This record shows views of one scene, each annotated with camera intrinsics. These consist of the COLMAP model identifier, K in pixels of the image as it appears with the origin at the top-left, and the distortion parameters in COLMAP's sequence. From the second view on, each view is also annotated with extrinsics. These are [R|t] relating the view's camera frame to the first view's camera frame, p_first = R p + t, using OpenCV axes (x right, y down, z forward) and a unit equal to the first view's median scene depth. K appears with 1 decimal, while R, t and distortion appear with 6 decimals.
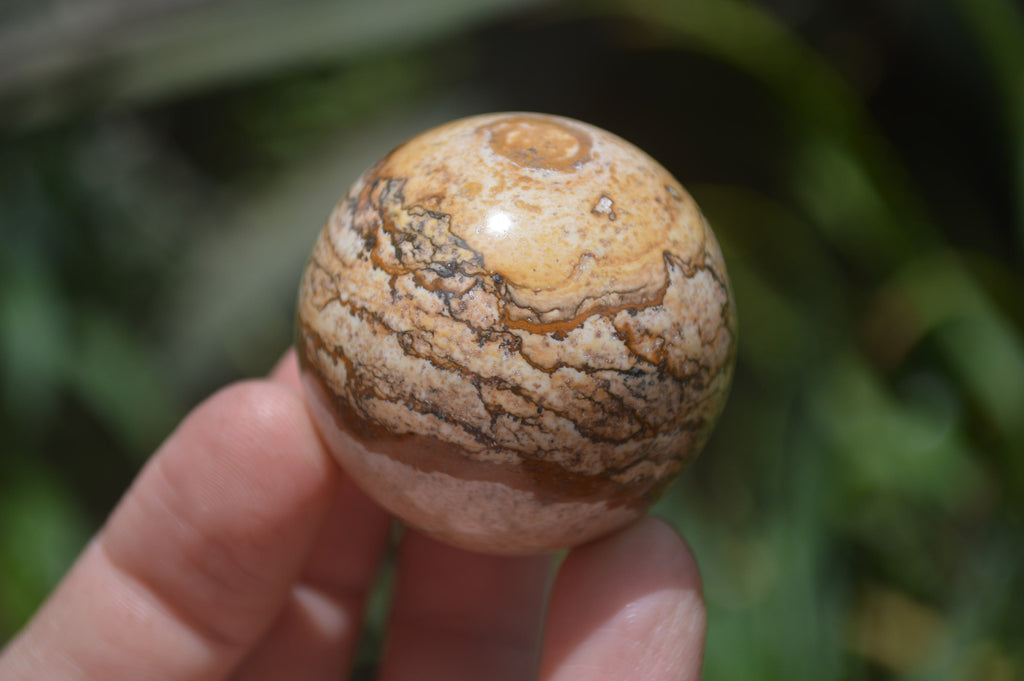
lens RADIAL K [[2183.9, 0, 512.0], [0, 2183.9, 340.5], [0, 0, 1]] dist [0.036440, -0.116784]
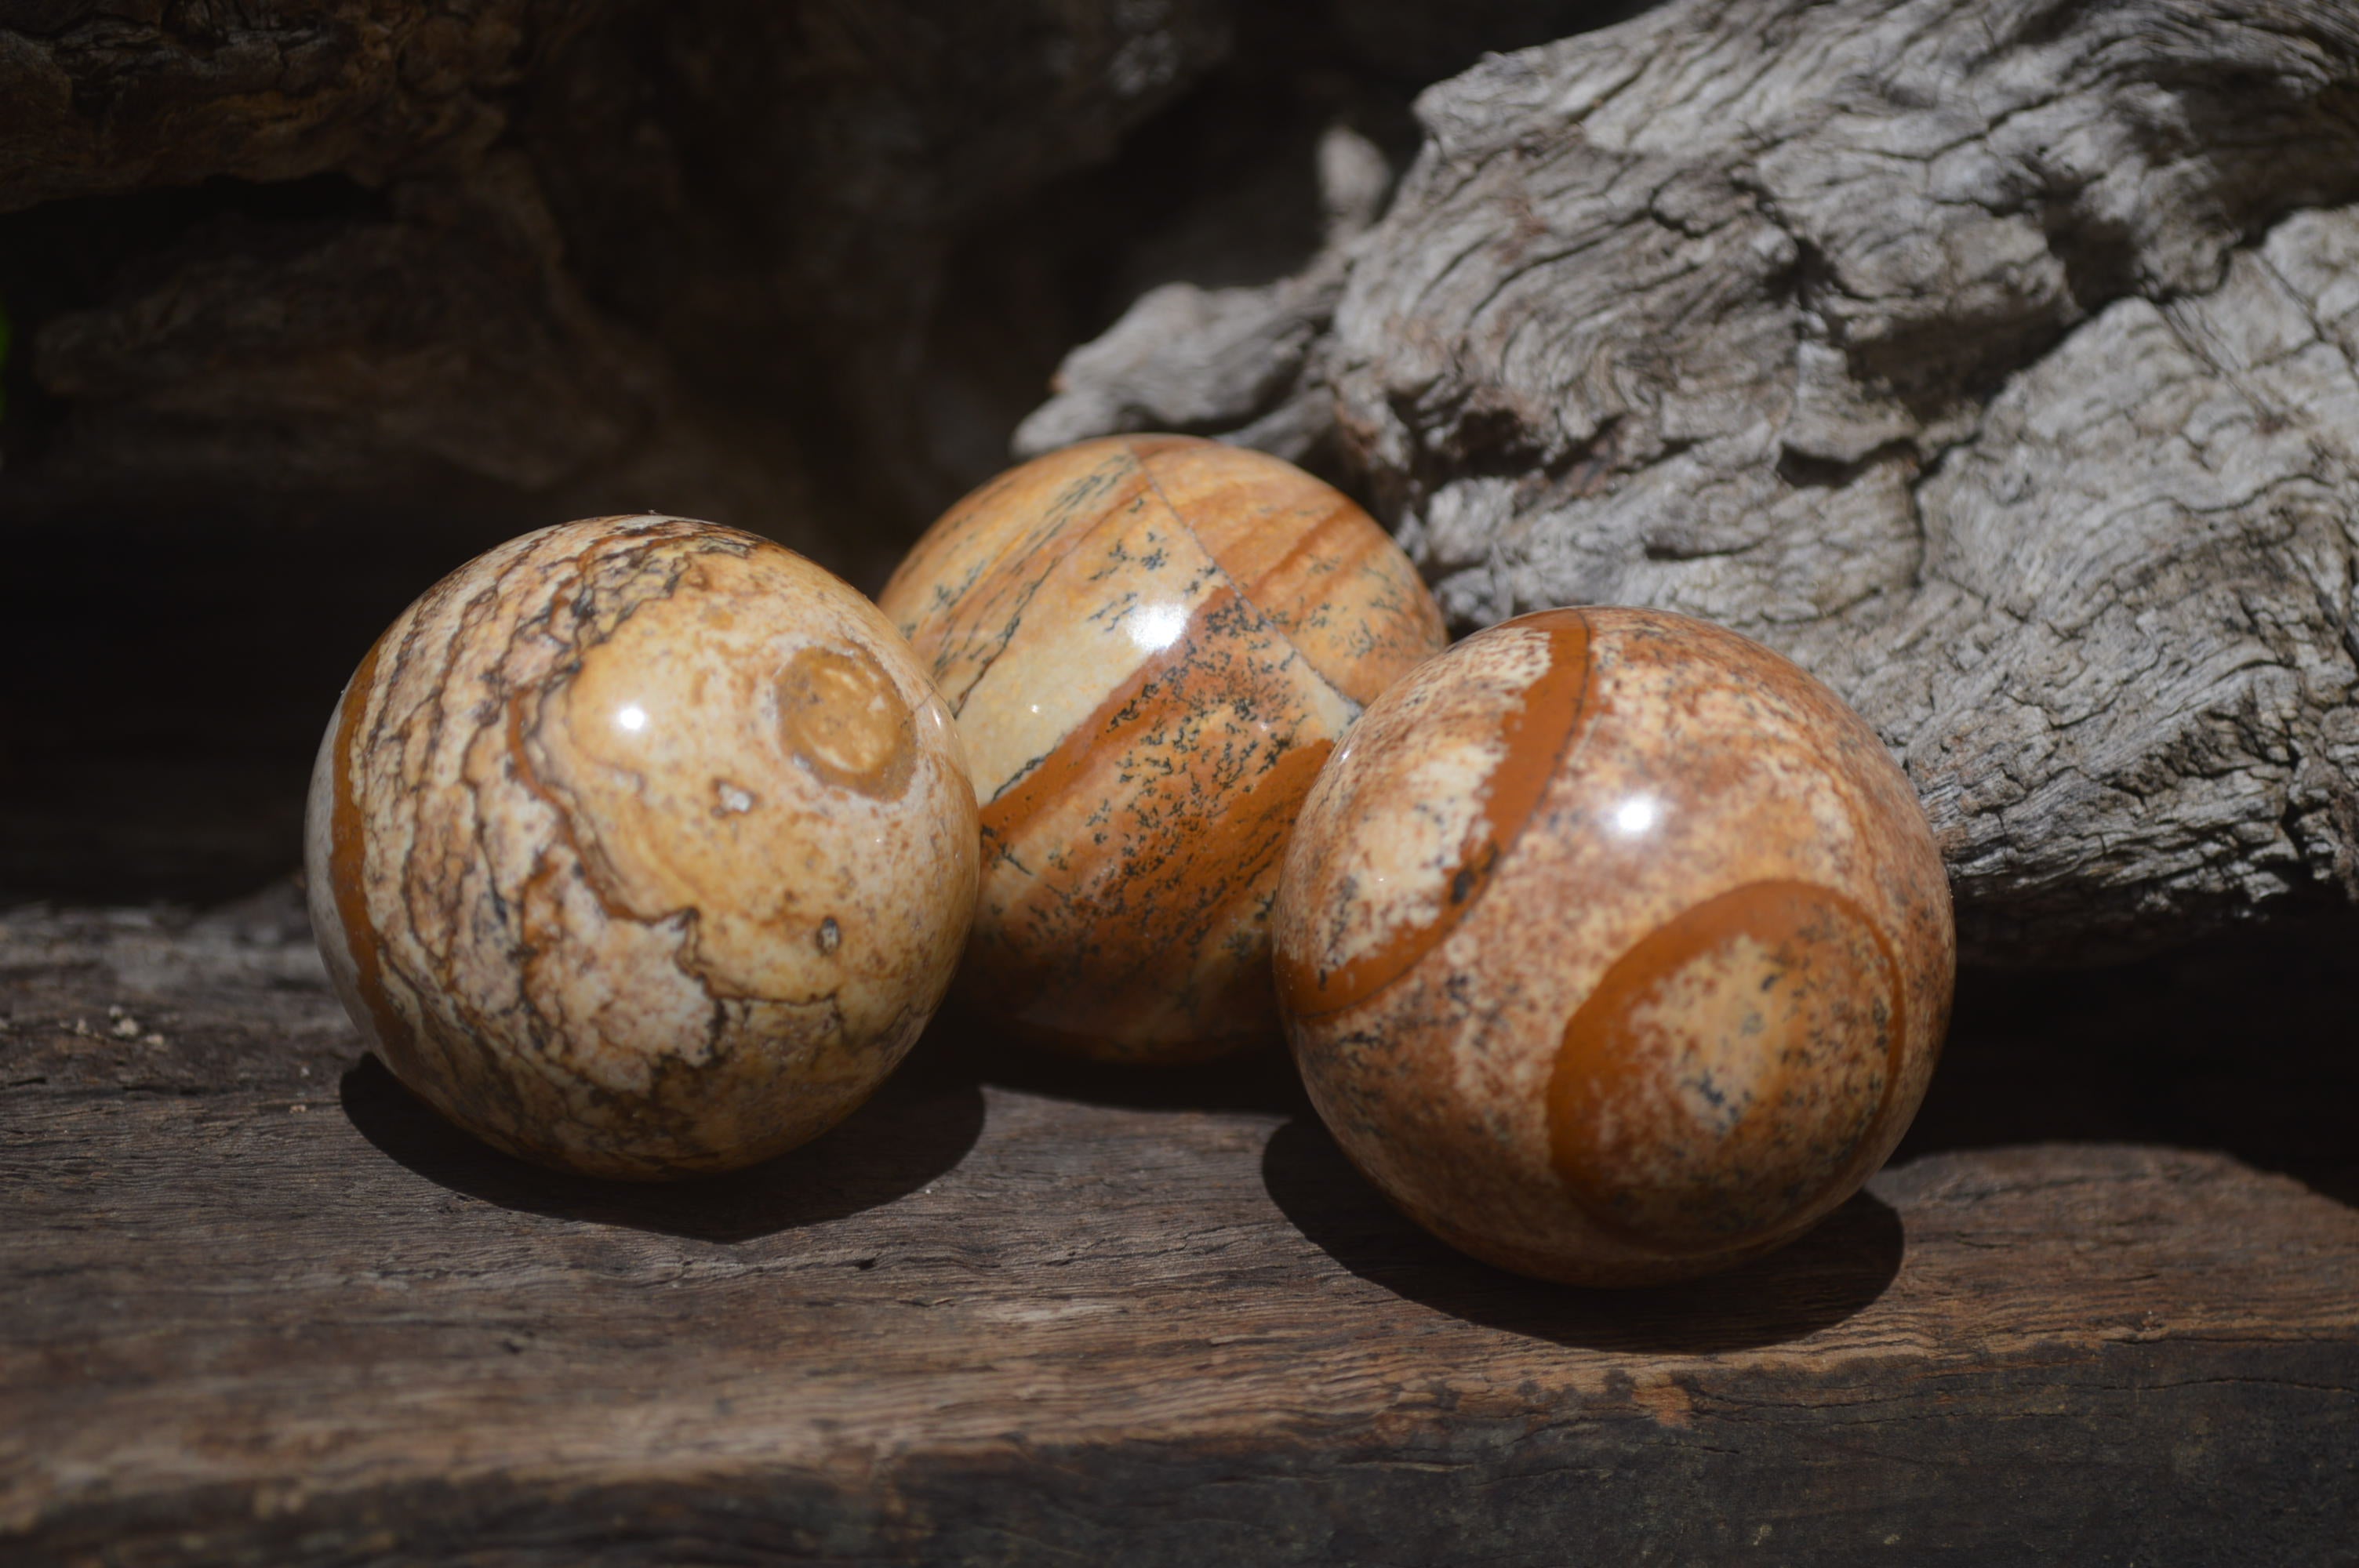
lens RADIAL K [[5030.4, 0, 1179.5], [0, 5030.4, 784.0], [0, 0, 1]] dist [0.036440, -0.116784]
pose [[0.217902, 0.861003, -0.459557, 0.780071], [-0.928717, 0.327668, 0.173545, -0.459670], [0.300005, 0.388982, 0.871028, -0.295239]]
